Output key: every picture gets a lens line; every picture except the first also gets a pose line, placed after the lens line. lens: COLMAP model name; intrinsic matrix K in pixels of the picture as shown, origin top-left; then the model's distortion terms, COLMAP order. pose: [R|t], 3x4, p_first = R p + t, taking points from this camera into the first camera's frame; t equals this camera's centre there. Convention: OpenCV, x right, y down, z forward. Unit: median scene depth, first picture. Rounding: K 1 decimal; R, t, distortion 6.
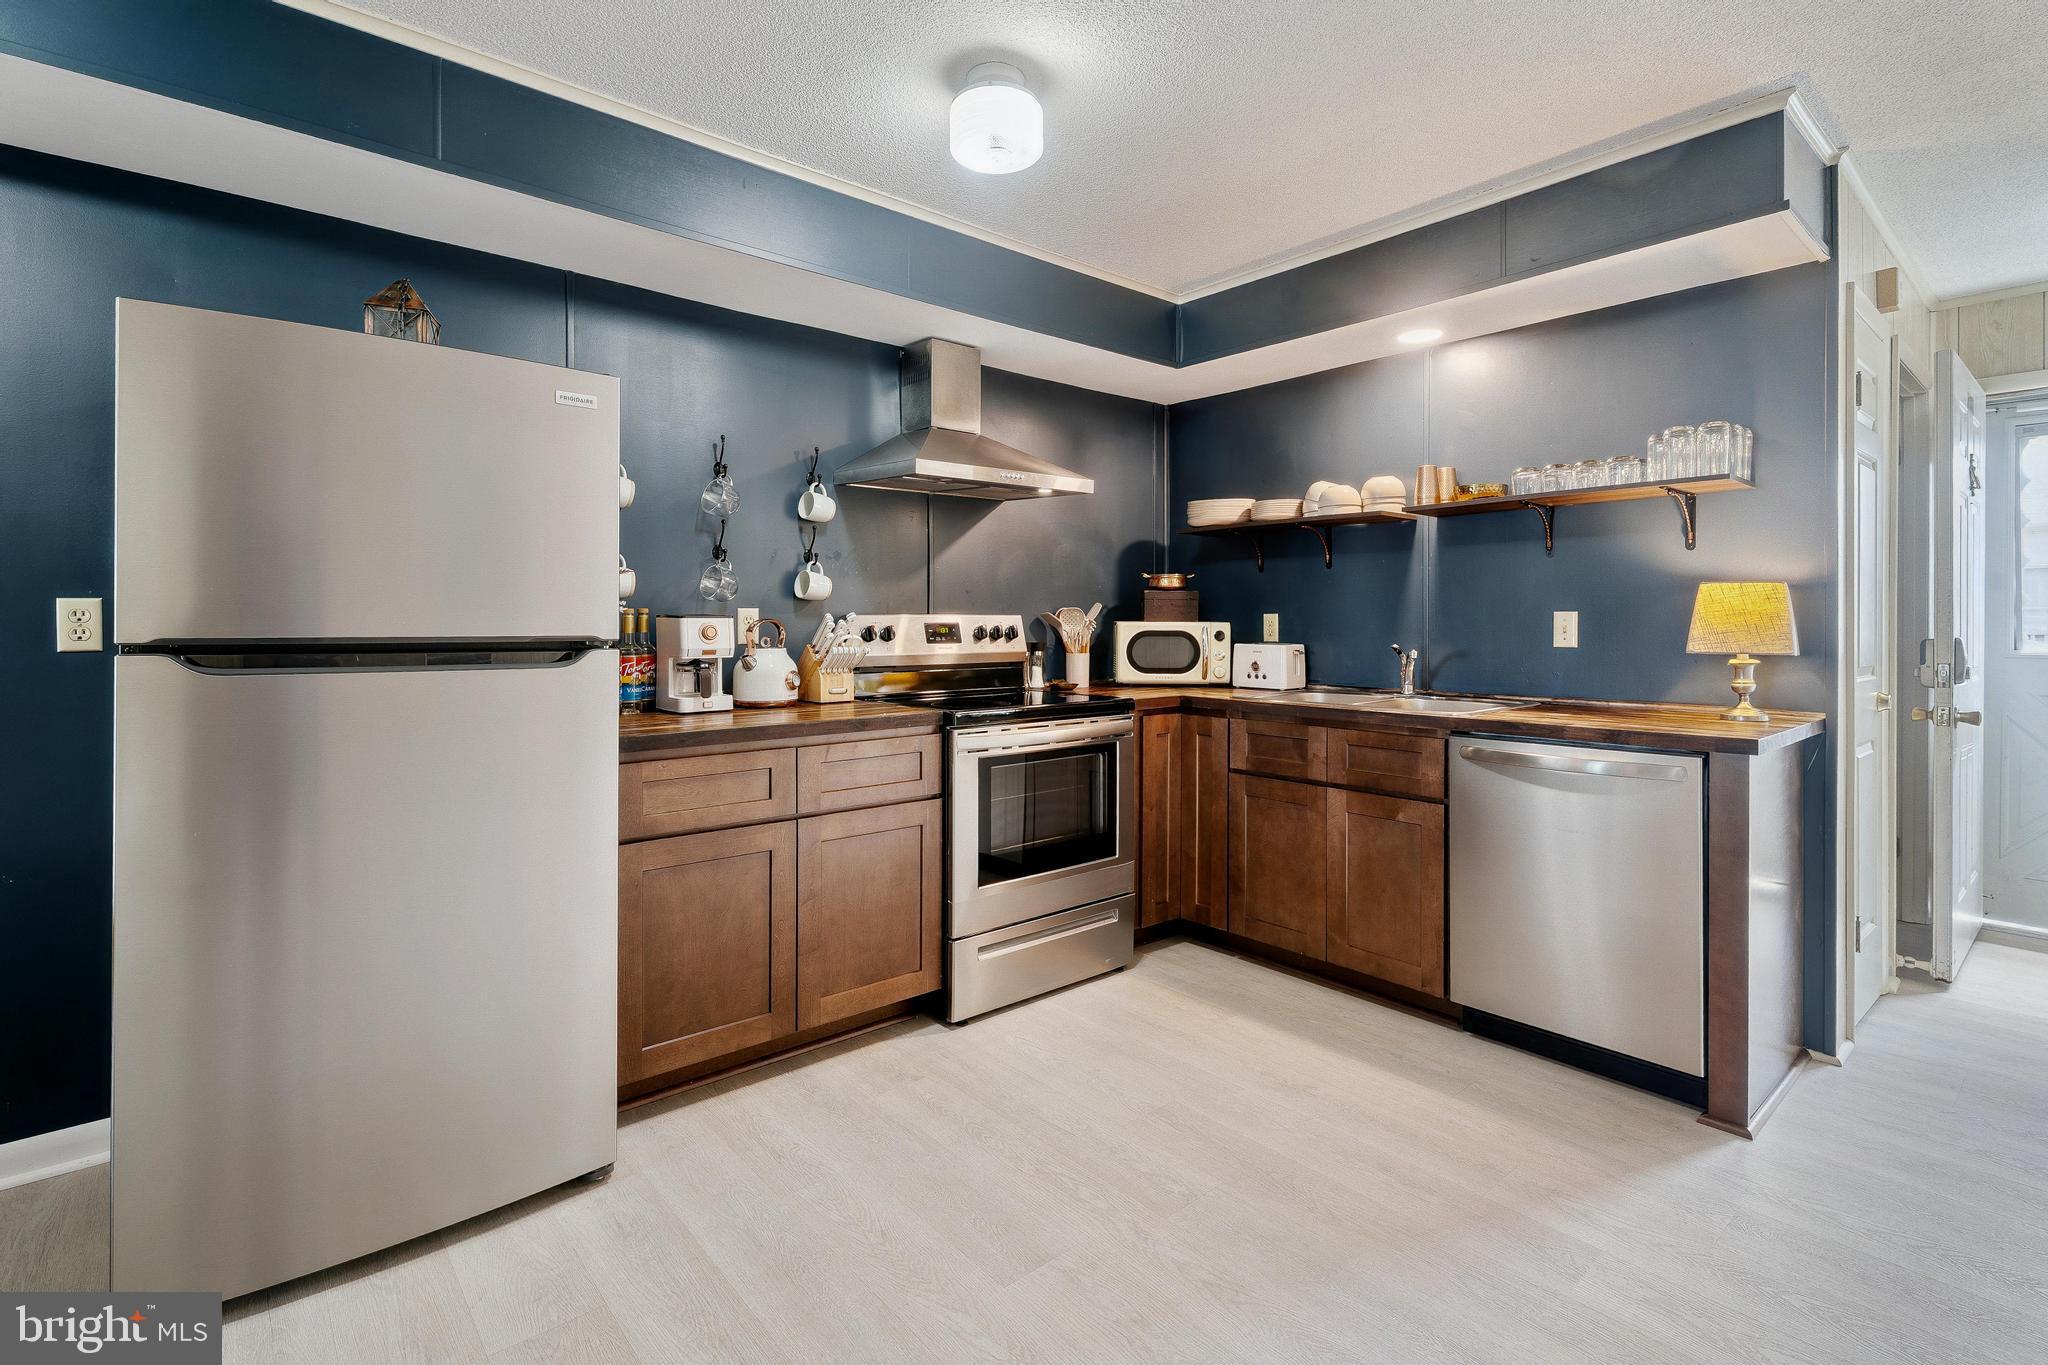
lens RADIAL K [[956.1, 0, 1025.4], [0, 956.1, 622.6], [0, 0, 1]] dist [0.000452, 0.000295]
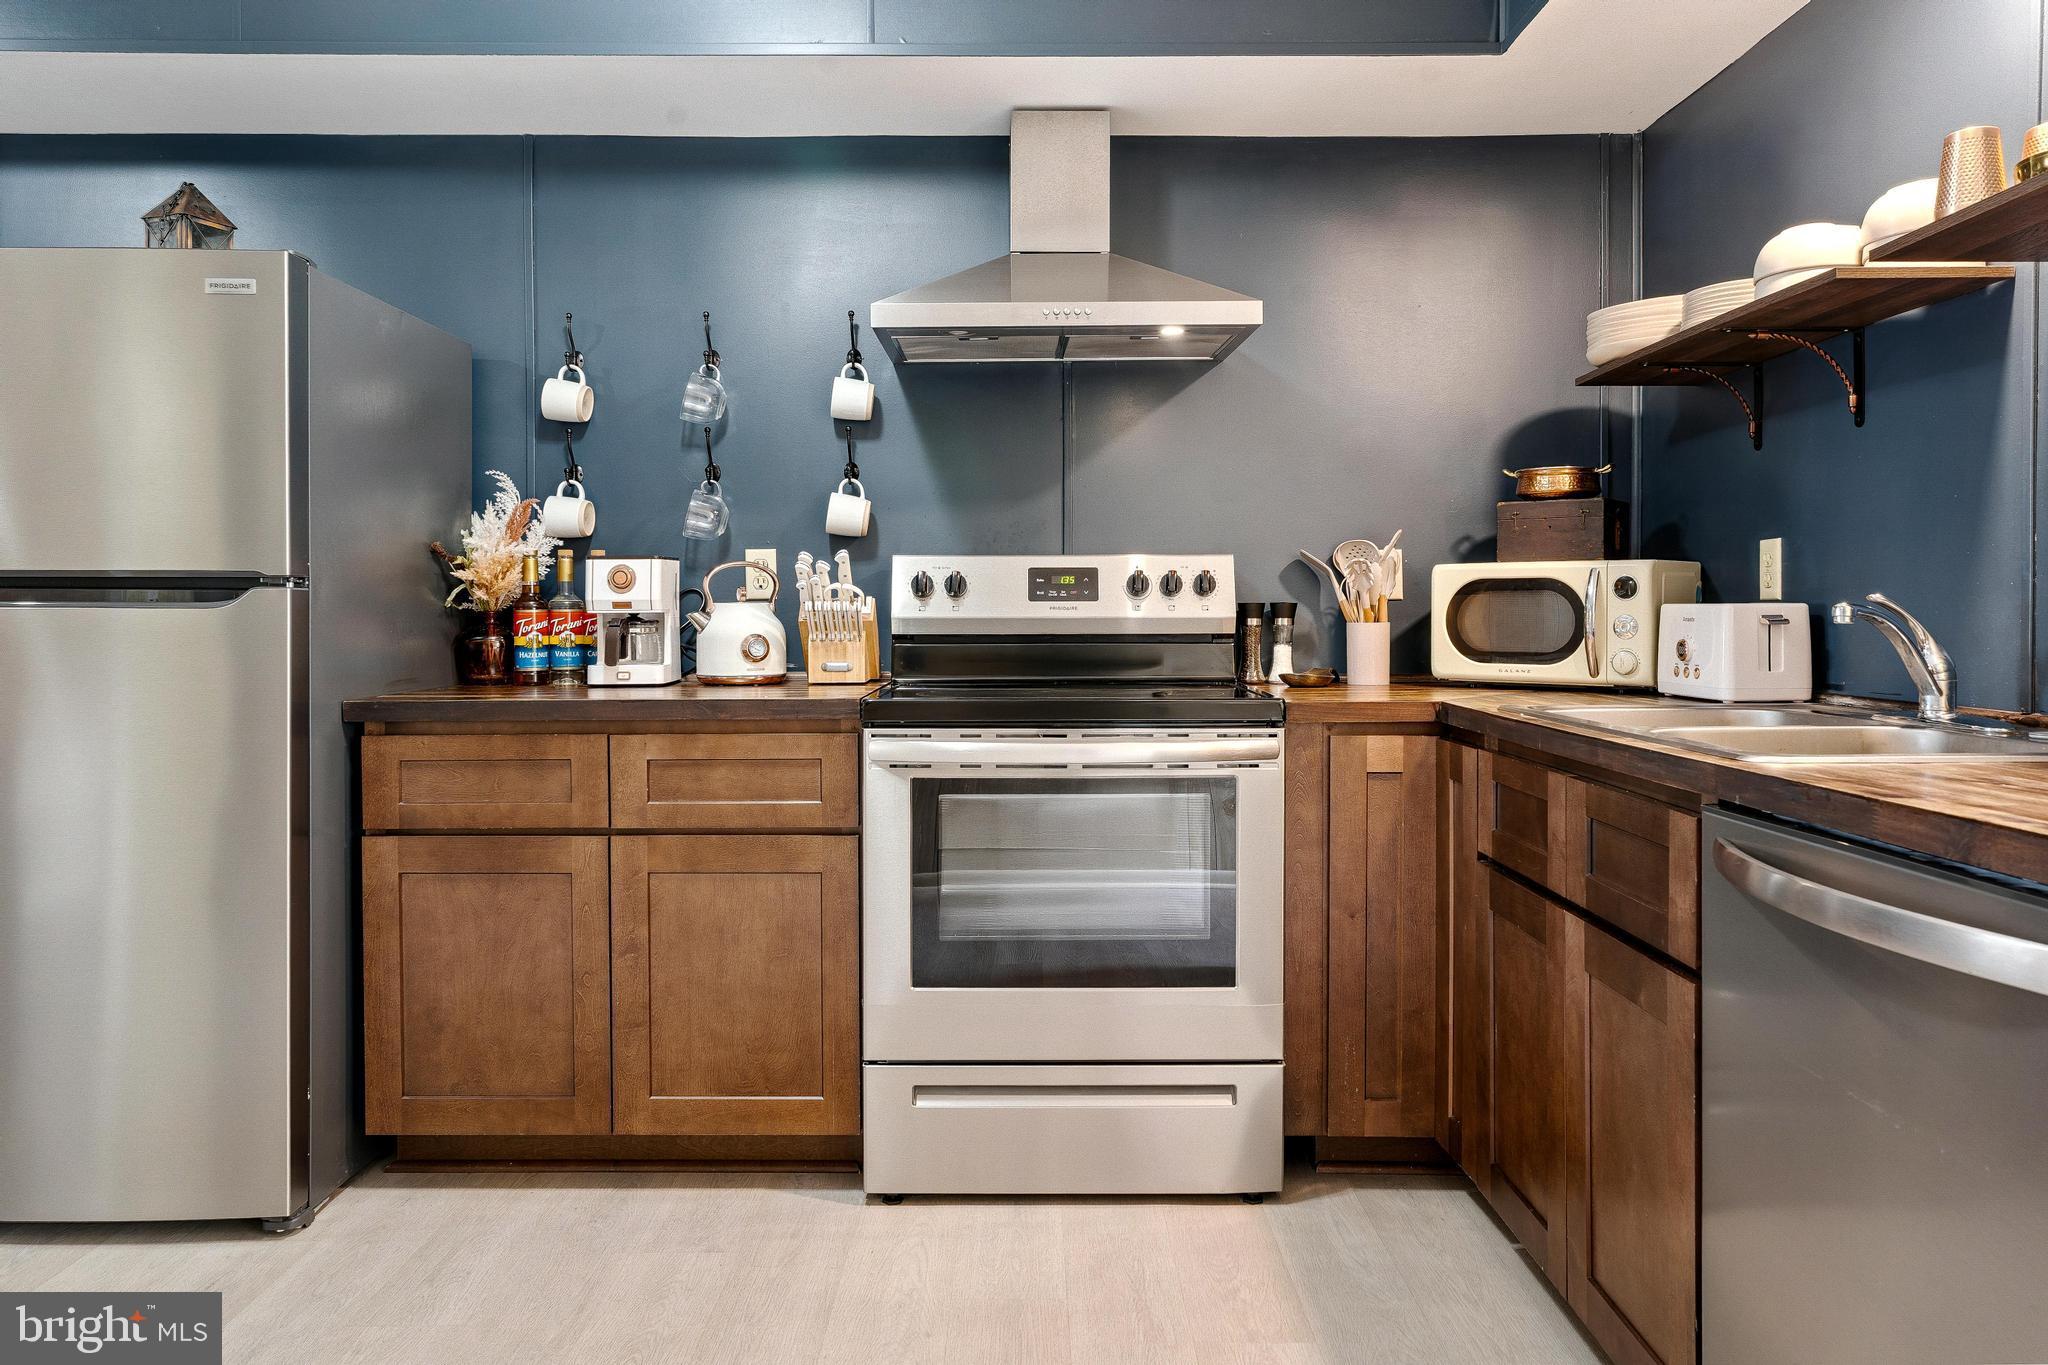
lens RADIAL K [[1362.9, 0, 1022.6], [0, 1362.9, 631.2], [0, 0, 1]] dist [-0.035061, 0.057993]
pose [[0.759226, 0.007146, -0.650788, 0.491293], [0.001505, 0.999918, 0.012736, 0.031614], [0.650826, -0.010648, 0.759153, 0.331326]]
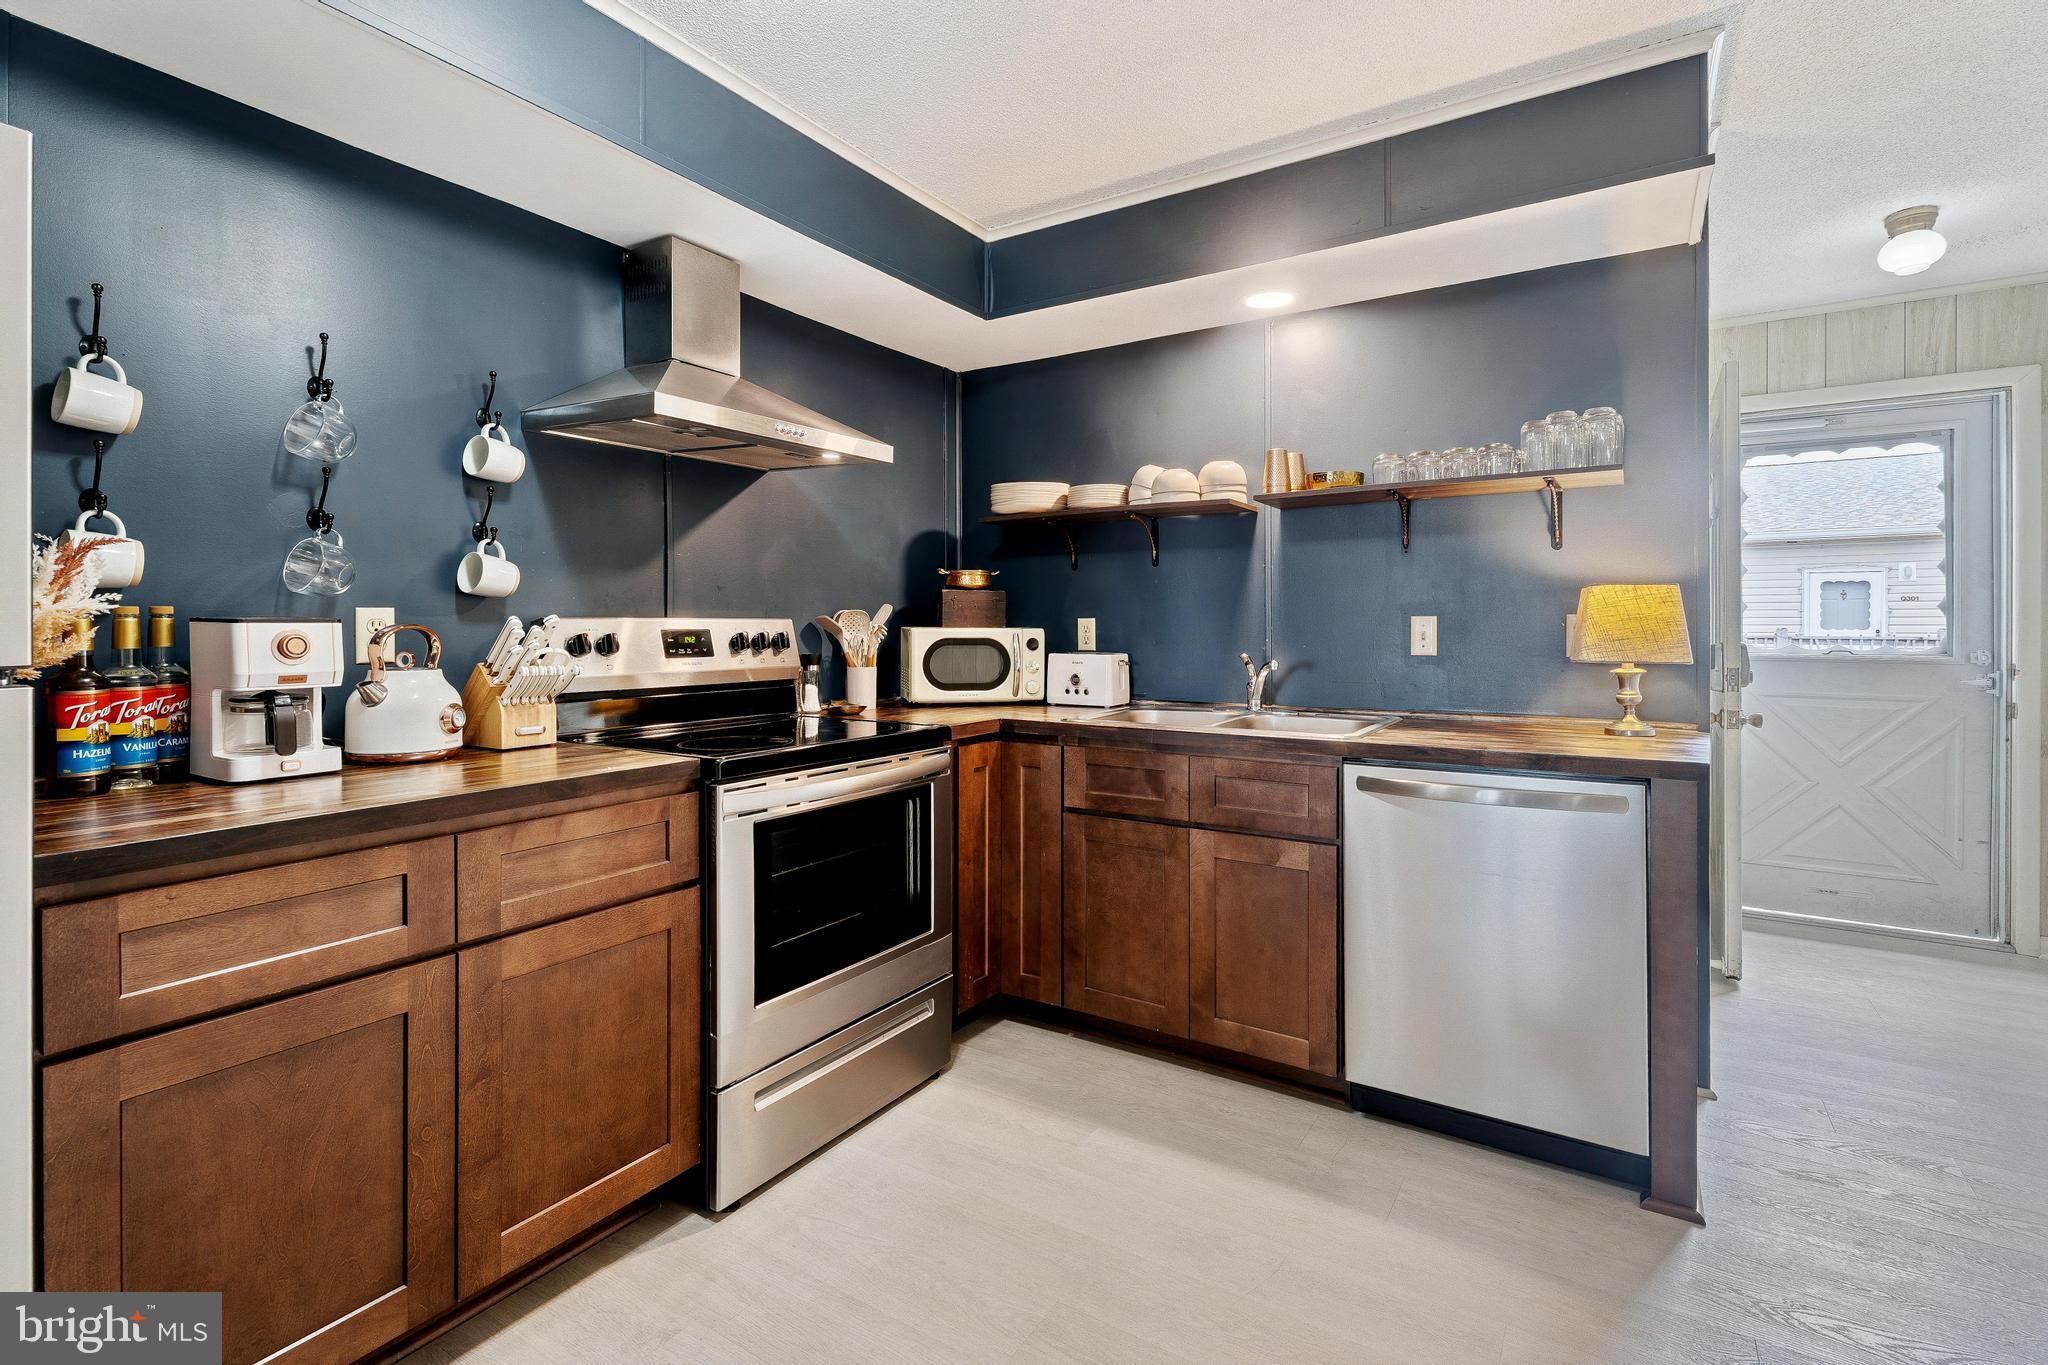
lens RADIAL K [[943.1, 0, 1031.7], [0, 943.1, 631.7], [0, 0, 1]] dist [0.002894, 0.000516]
pose [[0.955990, -0.002521, 0.293388, -0.048952], [0.001282, 0.999989, 0.004415, -0.000876], [-0.293396, -0.003844, 0.955983, 0.241245]]
